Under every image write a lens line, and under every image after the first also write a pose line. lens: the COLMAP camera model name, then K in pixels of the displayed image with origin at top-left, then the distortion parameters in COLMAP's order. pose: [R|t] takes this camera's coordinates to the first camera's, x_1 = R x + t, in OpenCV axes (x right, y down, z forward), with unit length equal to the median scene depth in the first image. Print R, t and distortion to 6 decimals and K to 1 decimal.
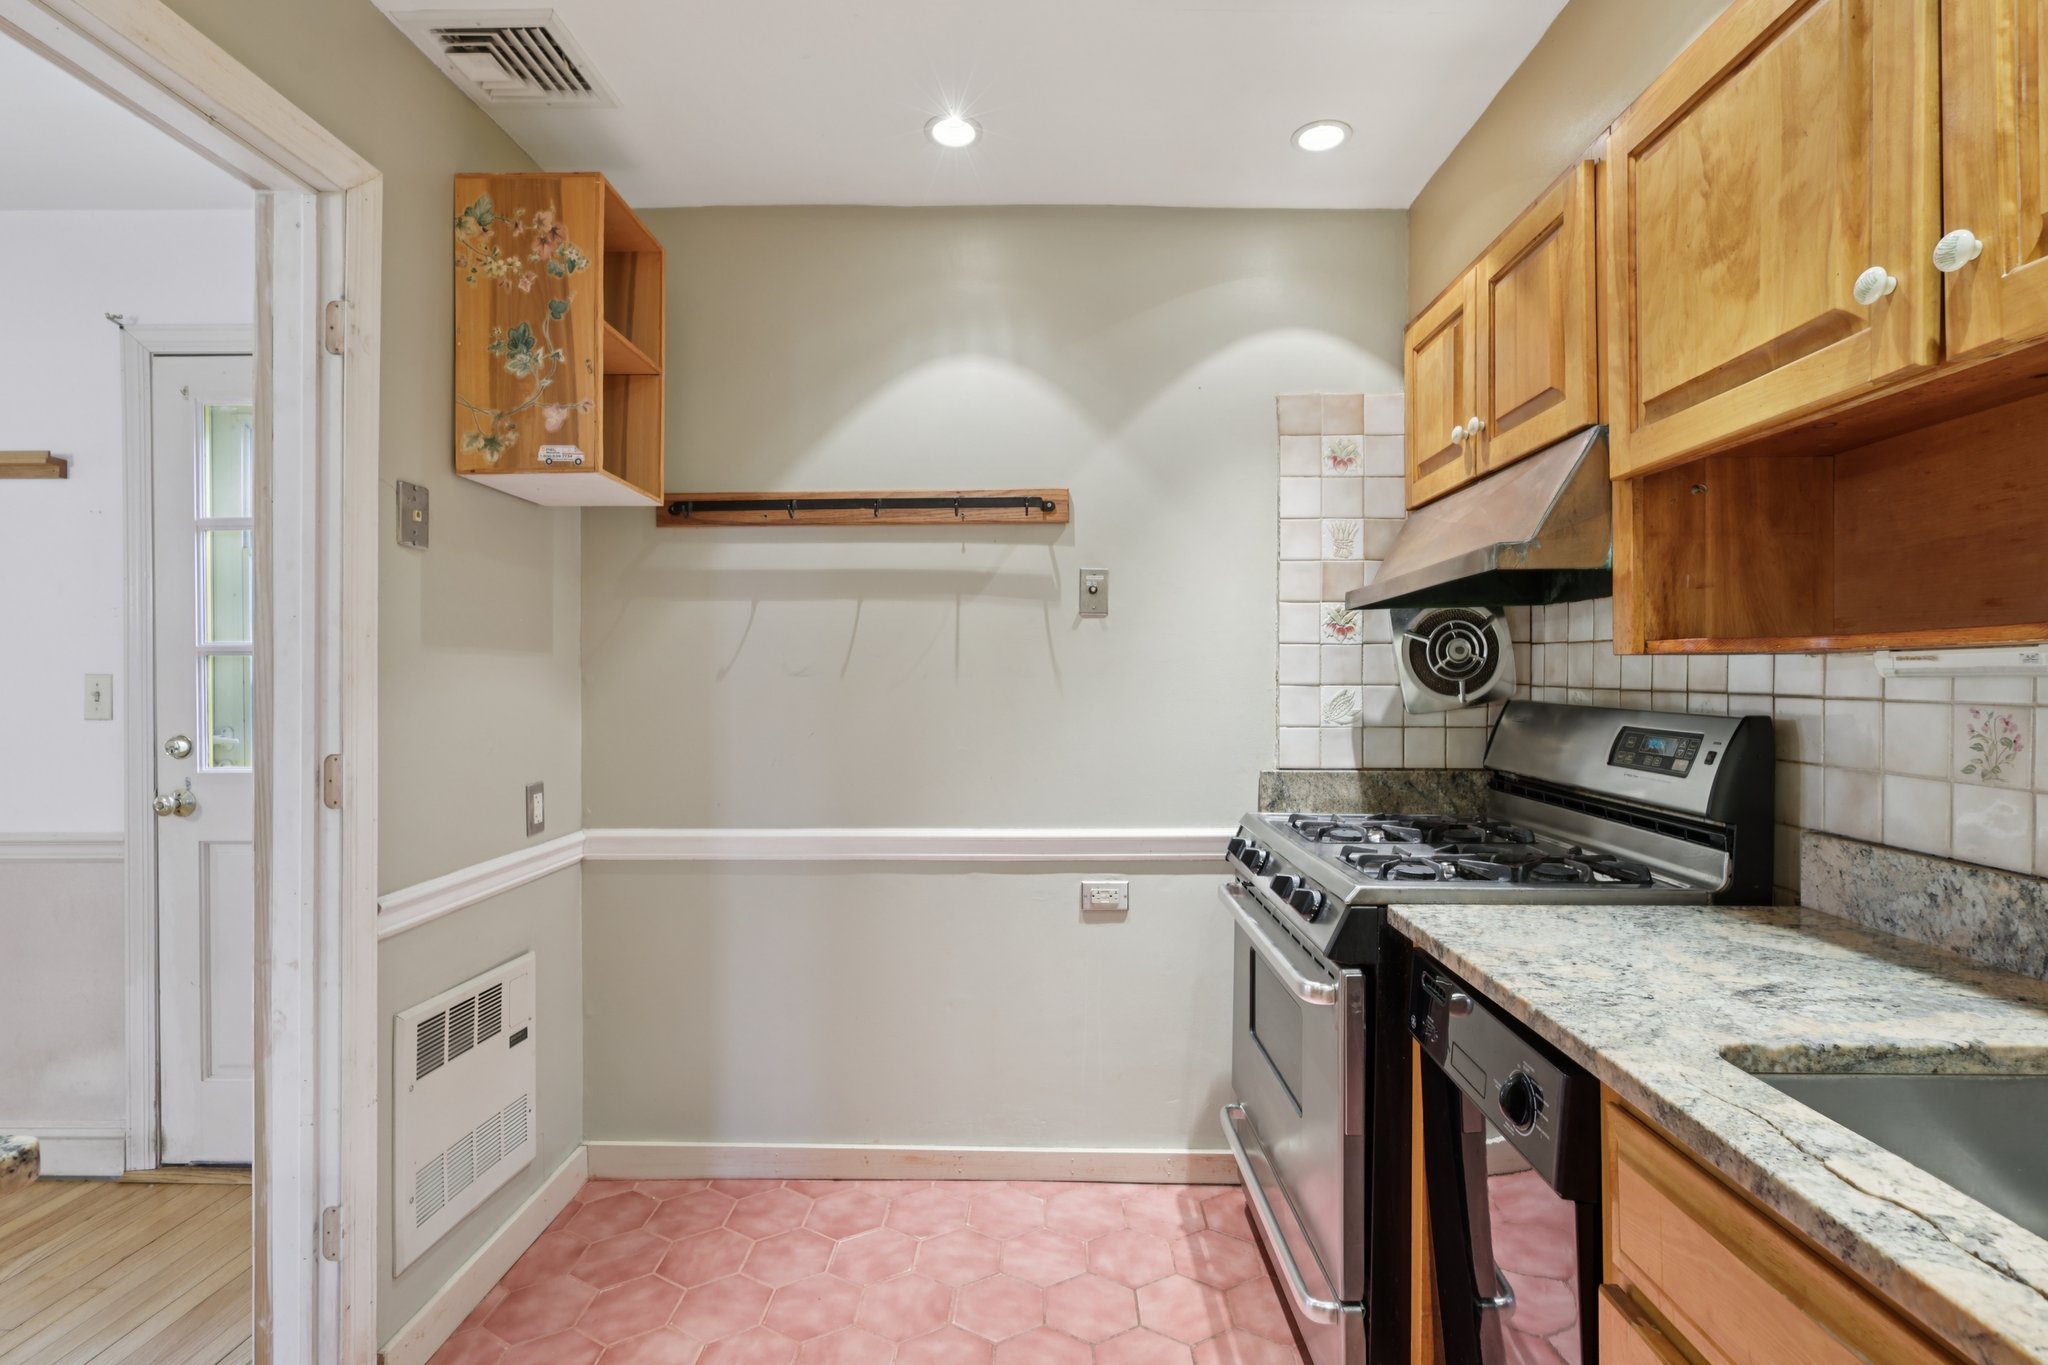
lens RADIAL K [[942.0, 0, 1021.7], [0, 942.0, 673.1], [0, 0, 1]] dist [-0.001564, 0.000066]
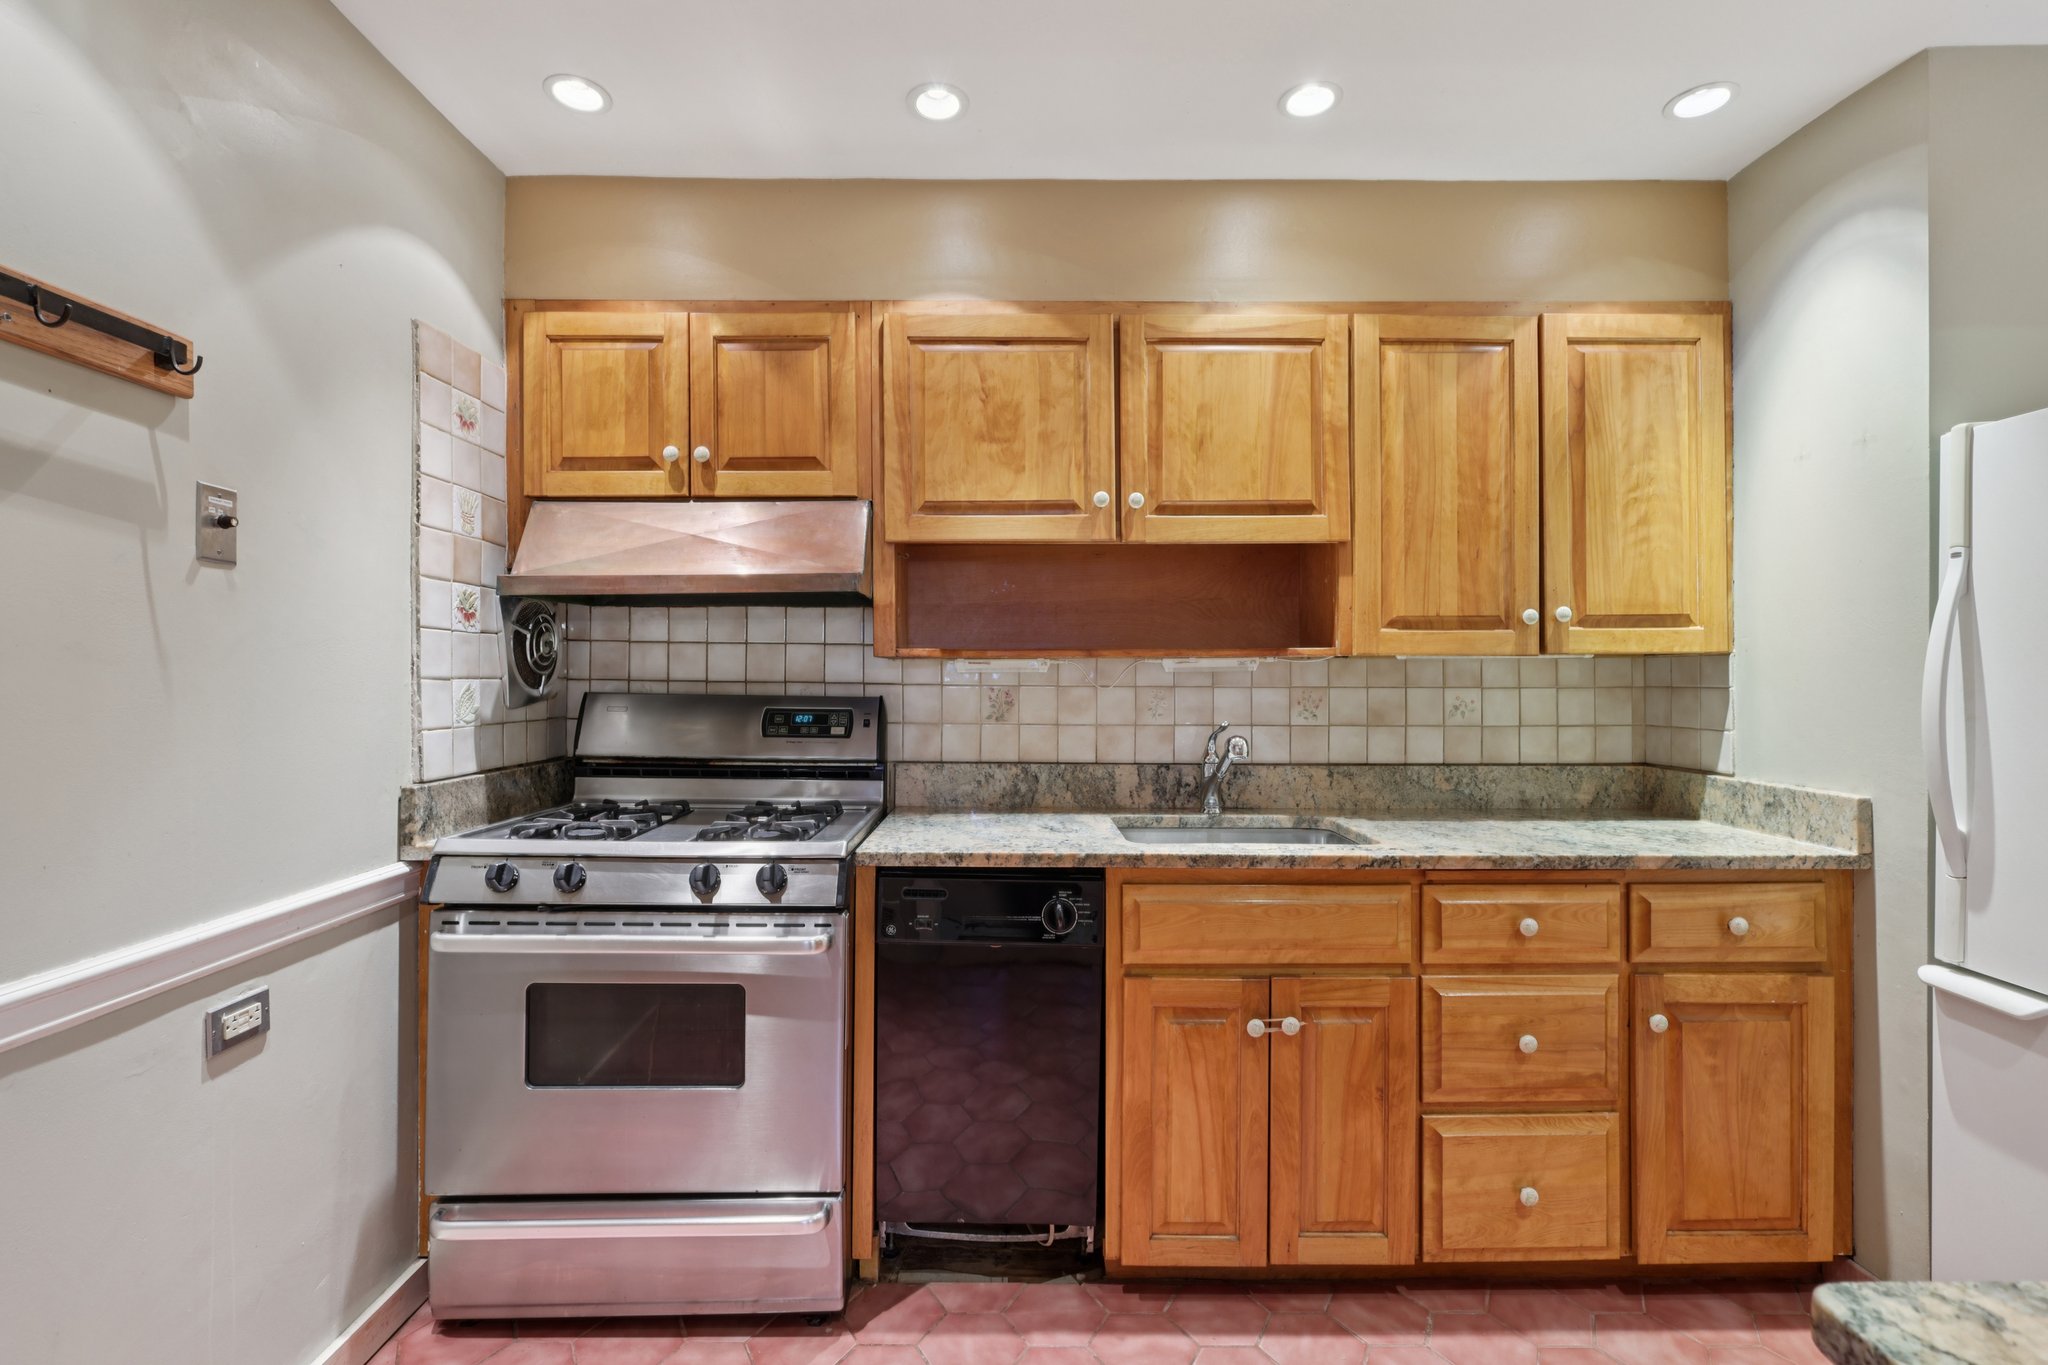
lens RADIAL K [[942.0, 0, 1021.7], [0, 942.0, 673.1], [0, 0, 1]] dist [-0.001564, 0.000066]
pose [[-0.027712, 0.005939, 0.999598, -0.555162], [-0.007764, 0.999951, -0.006157, 0.009062], [-0.999586, -0.007932, -0.027665, 0.512228]]
